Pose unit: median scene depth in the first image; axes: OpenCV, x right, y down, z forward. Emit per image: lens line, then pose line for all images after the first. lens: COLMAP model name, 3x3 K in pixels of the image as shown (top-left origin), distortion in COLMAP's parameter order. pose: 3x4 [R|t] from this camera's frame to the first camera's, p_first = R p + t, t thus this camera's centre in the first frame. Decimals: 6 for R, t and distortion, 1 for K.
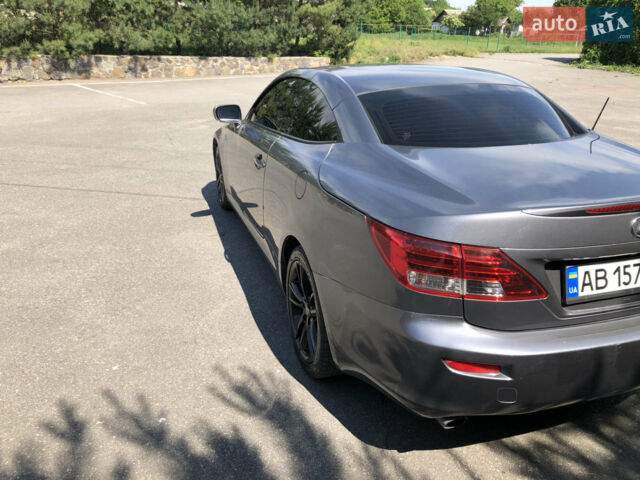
lens RADIAL K [[540.4, 0, 317.1], [0, 540.4, 242.4], [0, 0, 1]] dist [0.007838, -0.000502]
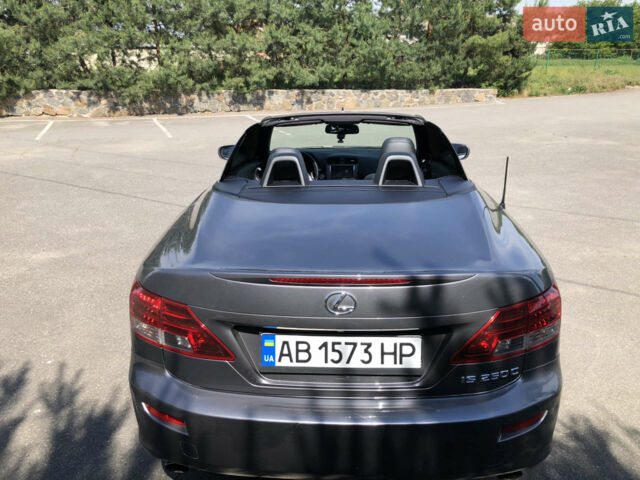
lens RADIAL K [[540.4, 0, 305.8], [0, 540.4, 237.1], [0, 0, 1]] dist [0.007838, -0.000502]
pose [[0.925359, 0.091554, -0.367870, 0.102839], [-0.112423, 0.993020, -0.035658, -0.011996], [0.362038, 0.074353, 0.929193, 0.011580]]
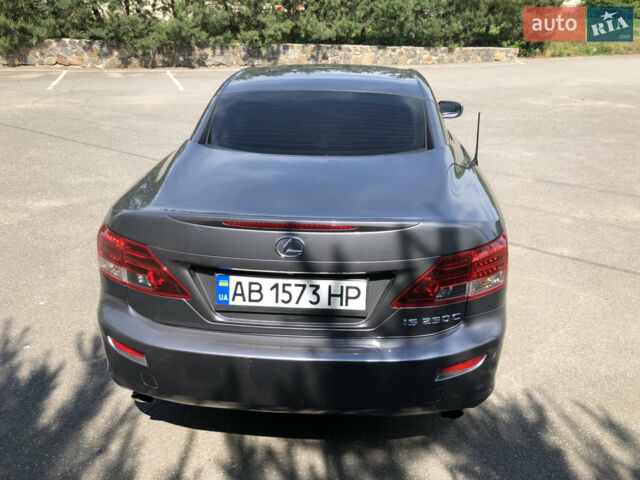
lens RADIAL K [[540.4, 0, 314.7], [0, 540.4, 239.6], [0, 0, 1]] dist [0.007838, -0.000502]
pose [[0.915697, 0.145916, -0.374443, 0.117999], [-0.139495, 0.989229, 0.044356, -0.010708], [0.376882, 0.011616, 0.926188, 0.012616]]
